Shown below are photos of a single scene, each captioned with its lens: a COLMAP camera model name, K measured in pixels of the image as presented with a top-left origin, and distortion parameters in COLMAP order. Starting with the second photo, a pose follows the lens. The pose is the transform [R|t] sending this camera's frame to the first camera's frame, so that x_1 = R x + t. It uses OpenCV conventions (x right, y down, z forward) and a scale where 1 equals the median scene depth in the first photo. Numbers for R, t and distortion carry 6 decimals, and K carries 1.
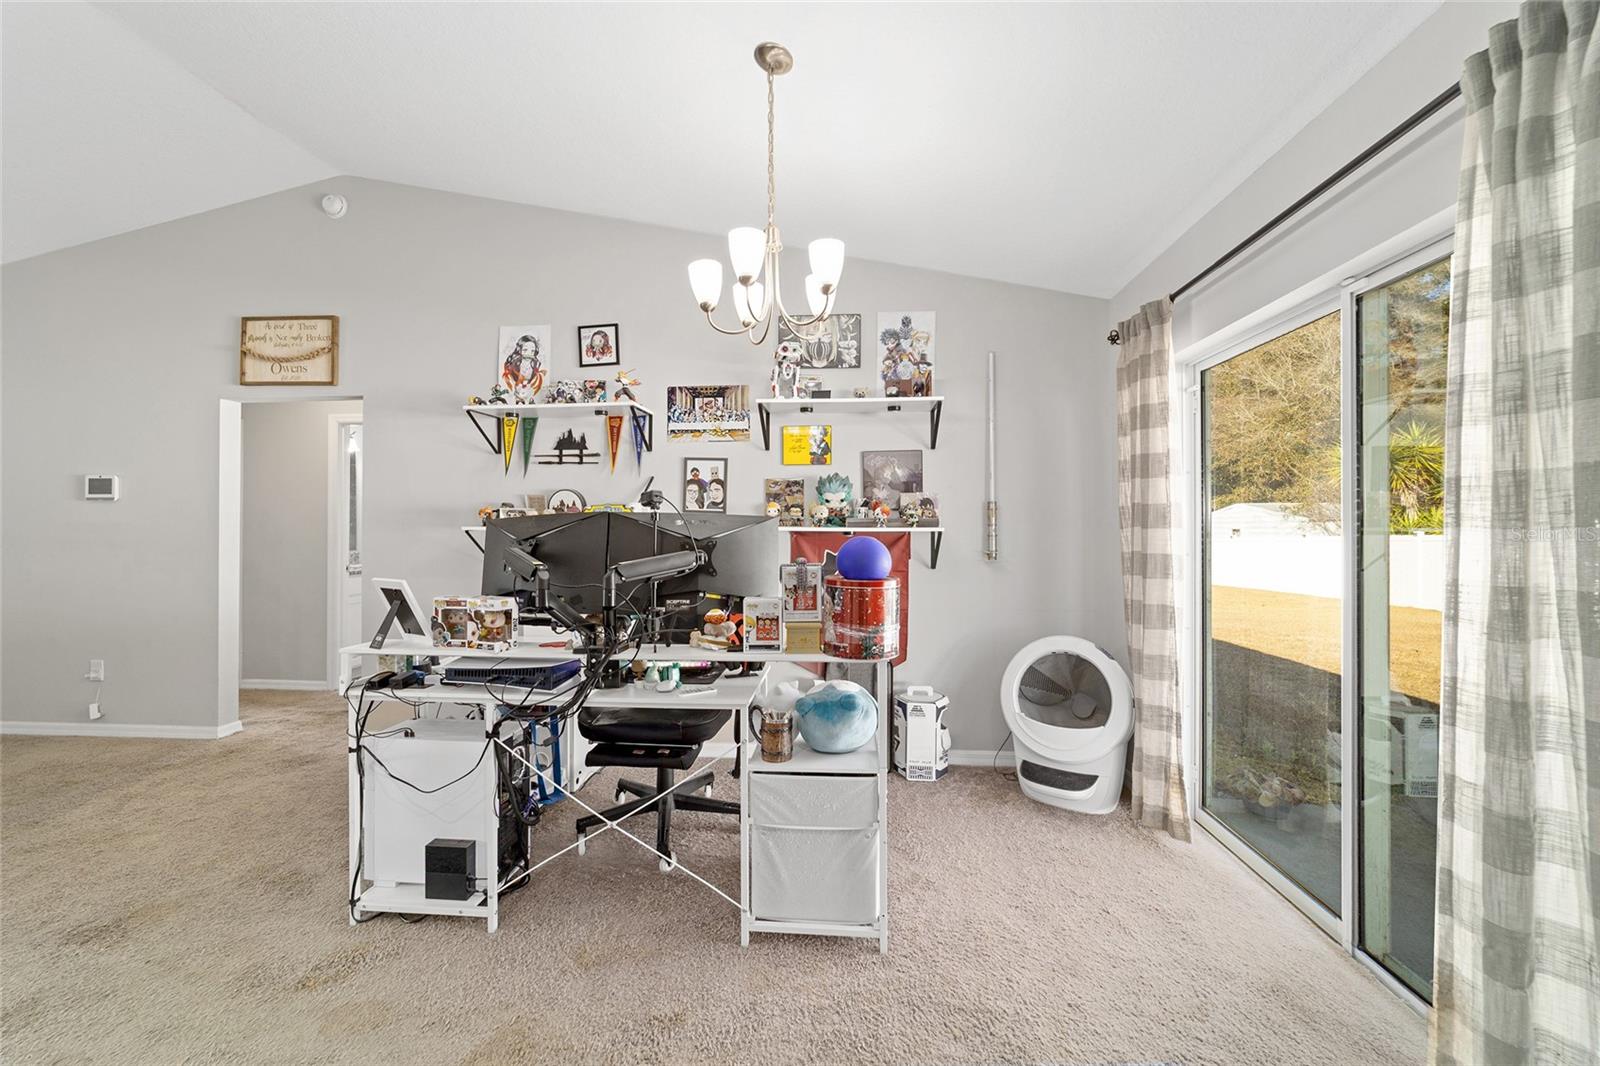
lens RADIAL K [[614.1, 0, 808.9], [0, 614.1, 525.0], [0, 0, 1]] dist [-0.017622, 0.007719]
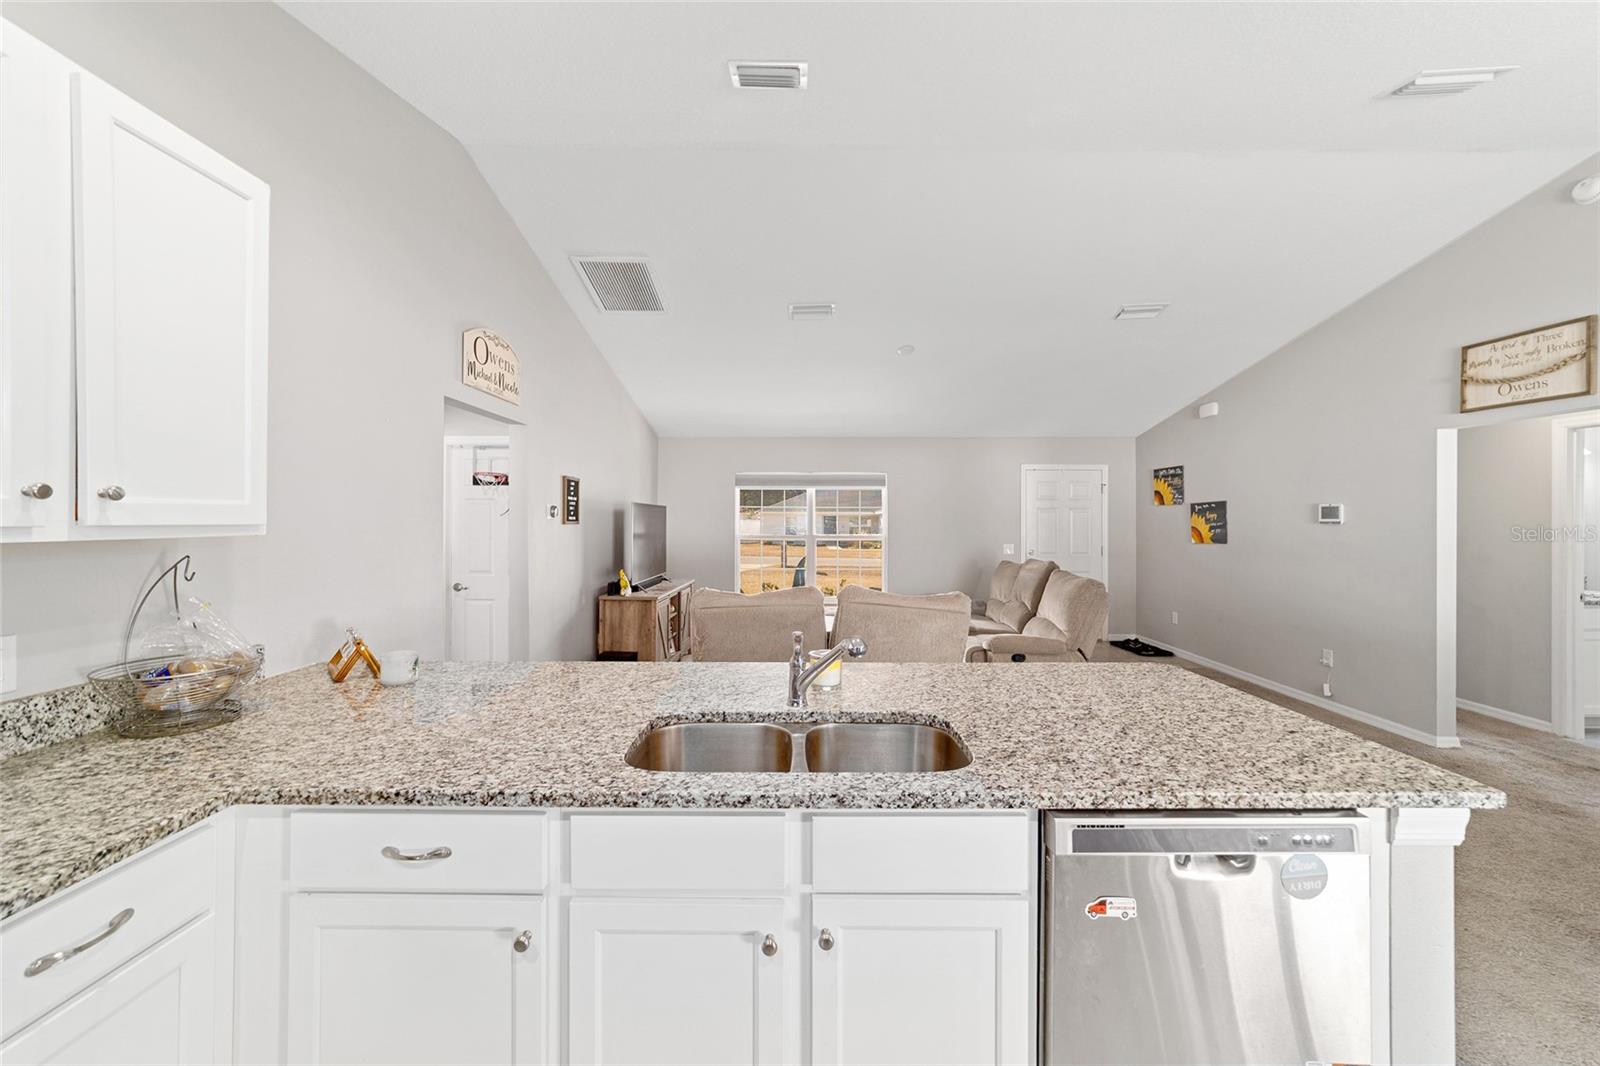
lens RADIAL K [[614.1, 0, 794.2], [0, 614.1, 519.1], [0, 0, 1]] dist [-0.017622, 0.007719]
pose [[0.078665, -0.003172, -0.996896, 0.005394], [-0.000848, 0.999994, -0.003248, -0.048013], [0.996901, 0.001101, 0.078662, -0.219240]]
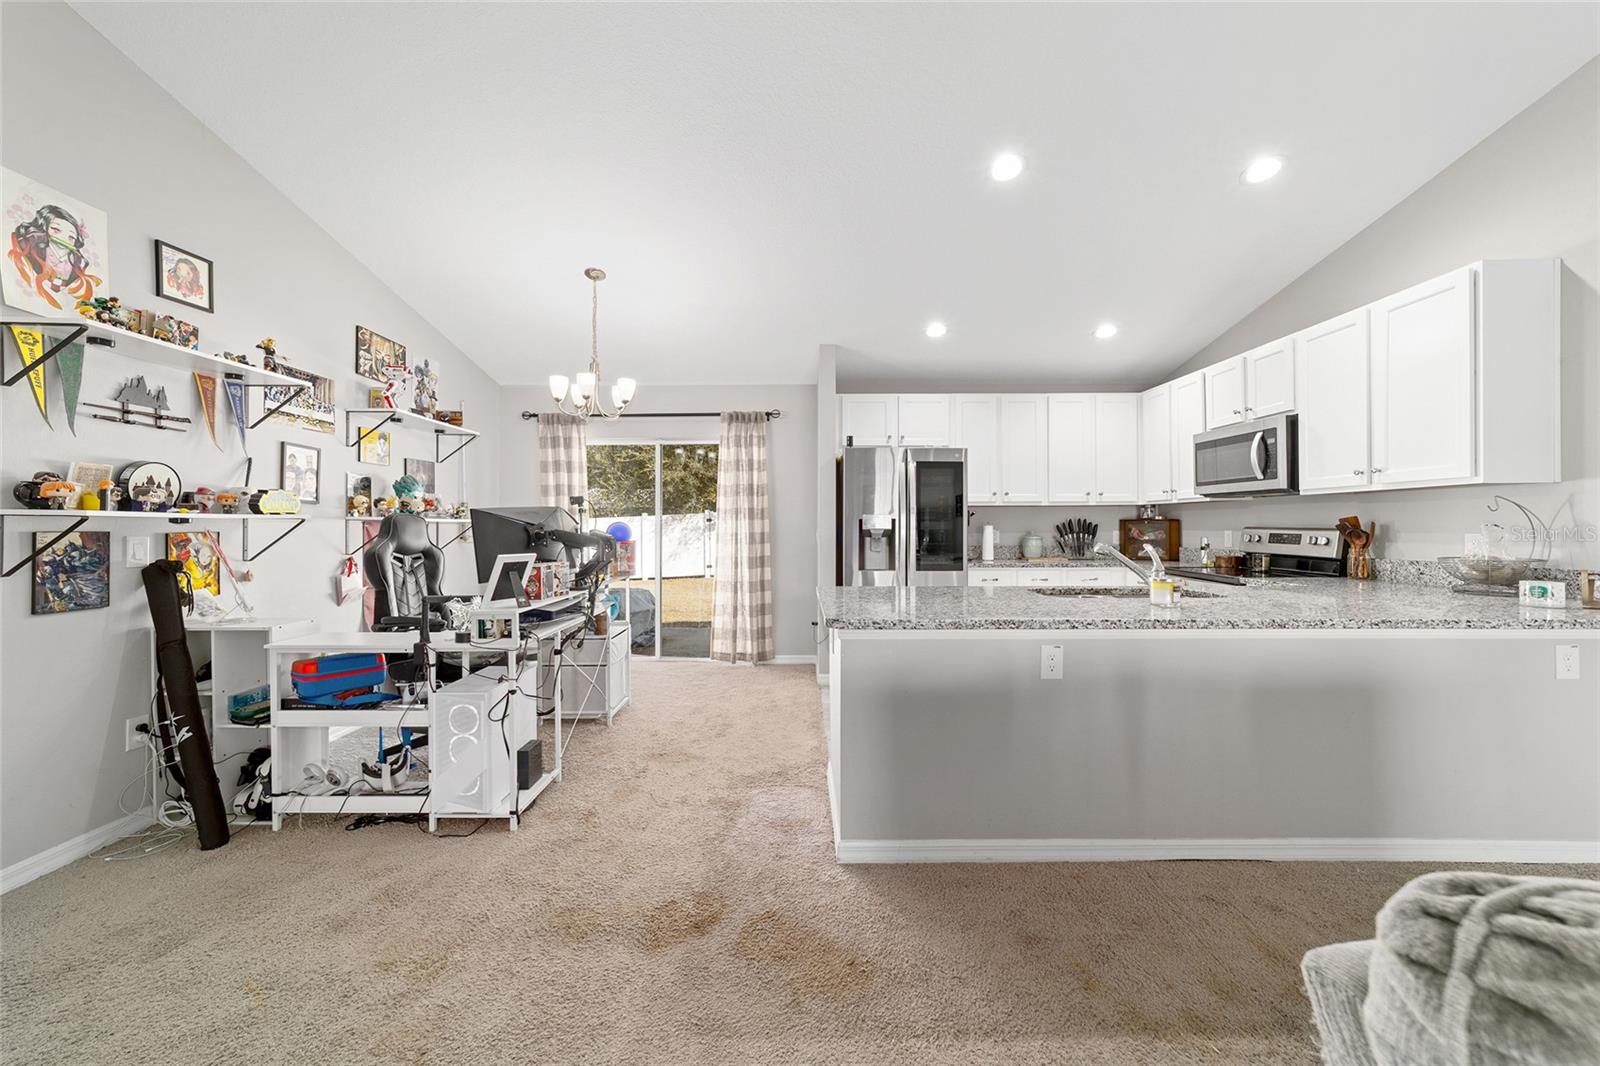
lens RADIAL K [[614.1, 0, 796.4], [0, 614.1, 526.1], [0, 0, 1]] dist [-0.017622, 0.007719]
pose [[-0.081486, 0.000273, 0.996674, -1.157503], [-0.002132, 0.999998, -0.000449, 0.016786], [-0.996672, -0.002161, -0.081485, 0.296090]]
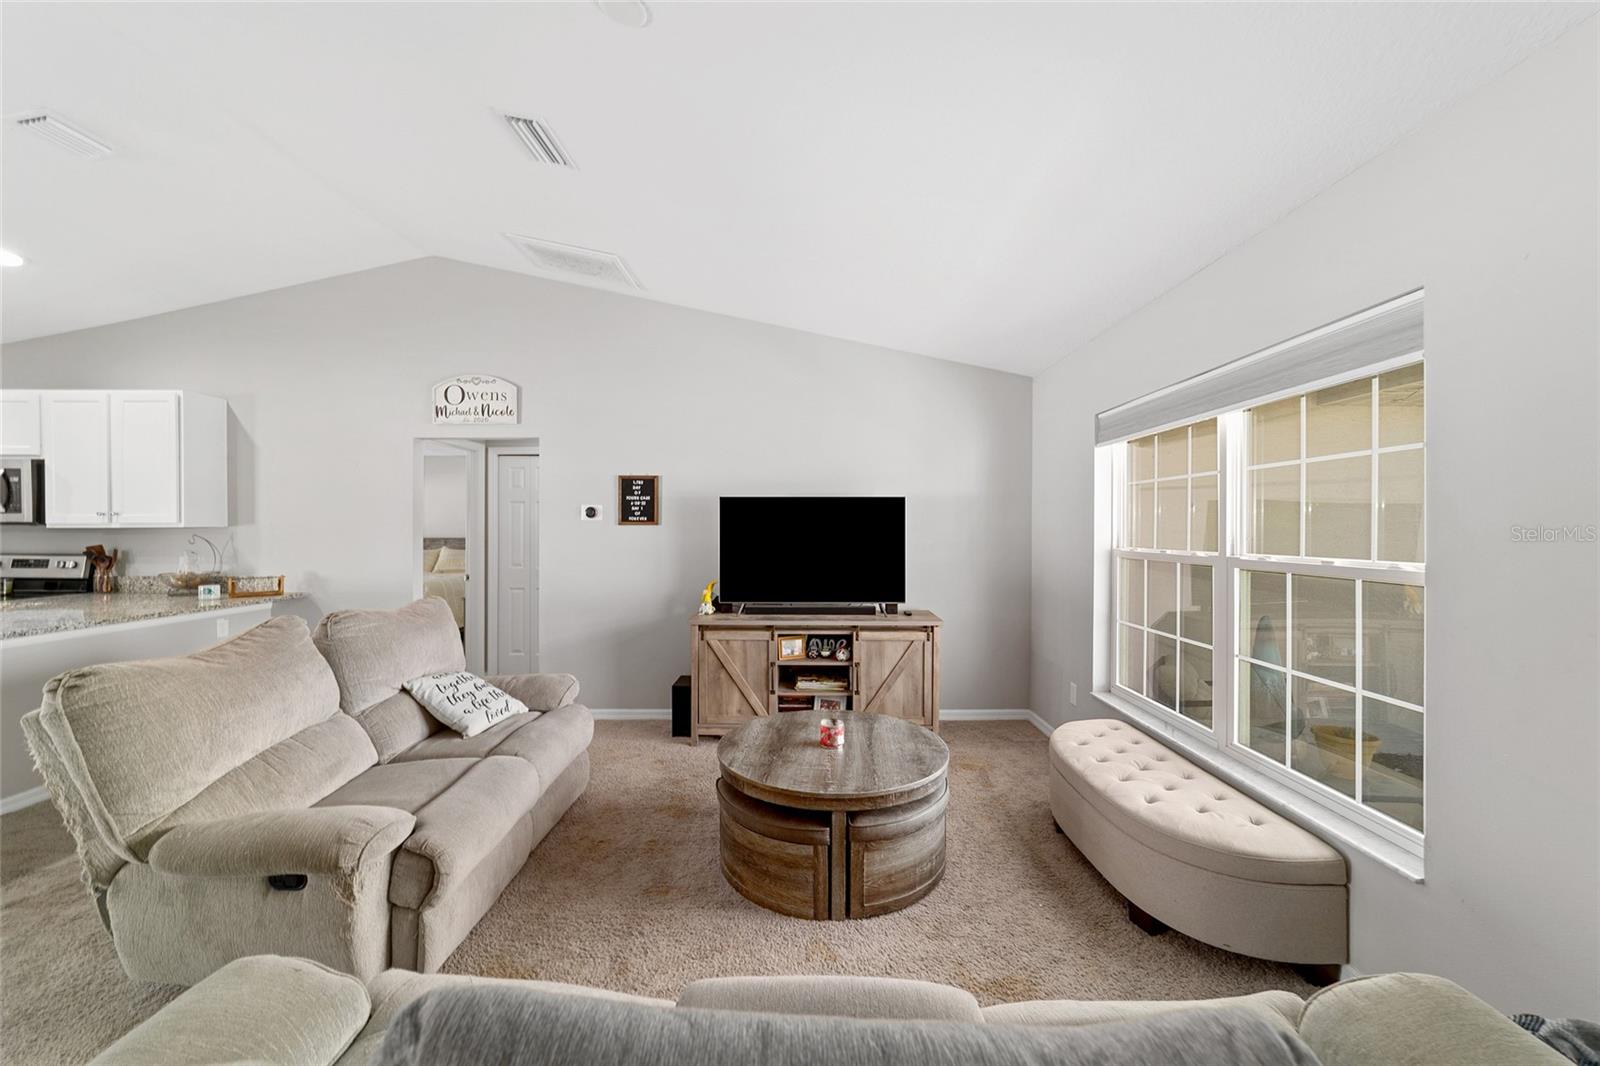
lens RADIAL K [[614.1, 0, 799.5], [0, 614.1, 527.4], [0, 0, 1]] dist [-0.017622, 0.007719]
pose [[-0.996676, 0.000039, -0.081463, -1.600424], [0.000248, 0.999997, -0.002561, -0.033481], [0.081462, -0.002573, -0.996673, 0.698264]]
